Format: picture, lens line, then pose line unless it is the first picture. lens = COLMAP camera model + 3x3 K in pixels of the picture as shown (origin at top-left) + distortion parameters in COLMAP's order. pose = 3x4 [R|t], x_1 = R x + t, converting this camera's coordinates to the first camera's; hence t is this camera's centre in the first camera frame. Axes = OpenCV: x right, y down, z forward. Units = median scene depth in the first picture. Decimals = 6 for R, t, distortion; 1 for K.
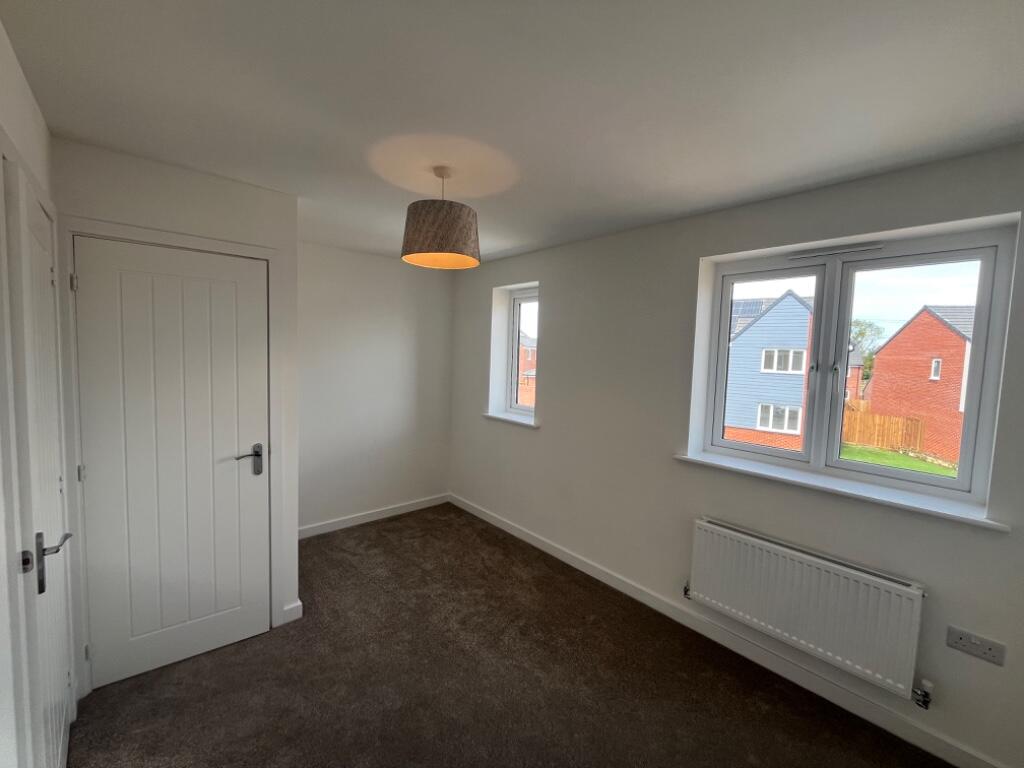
lens RADIAL K [[417.2, 0, 513.7], [0, 417.2, 379.5], [0, 0, 1]] dist [-0.001837, -0.000337]
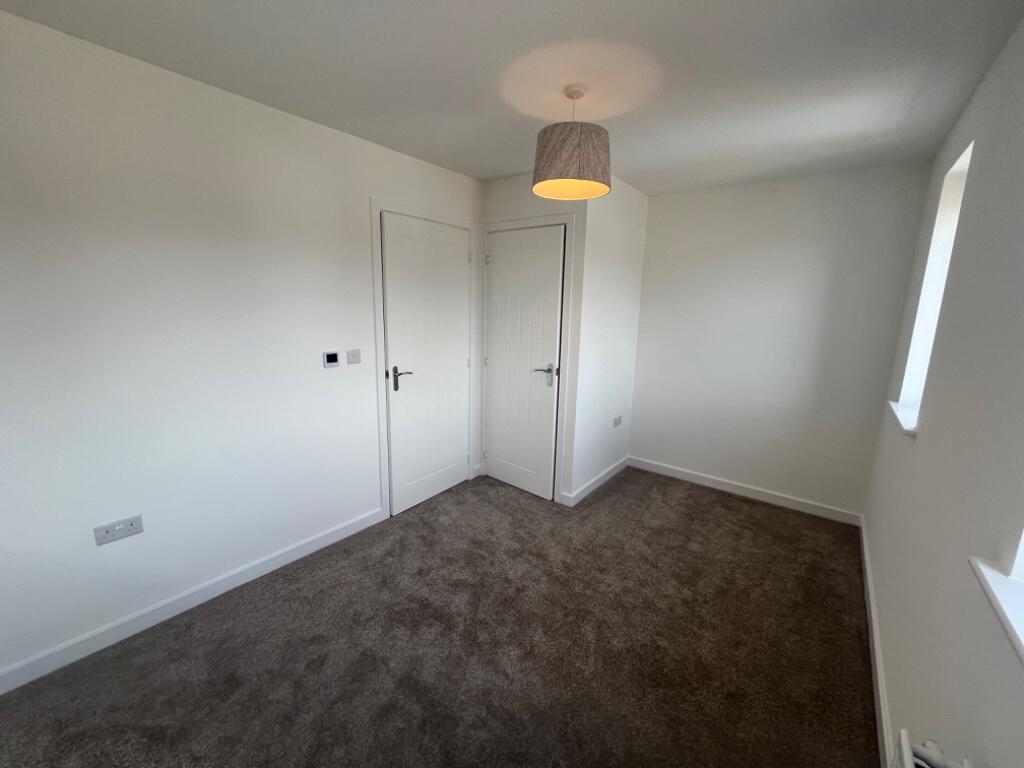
lens RADIAL K [[417.2, 0, 513.7], [0, 417.2, 379.5], [0, 0, 1]] dist [-0.001837, -0.000337]
pose [[0.189115, 0.152938, -0.969972, 0.699422], [-0.086075, 0.986576, 0.138774, 0.025437], [0.978175, 0.057246, 0.199740, 0.604752]]
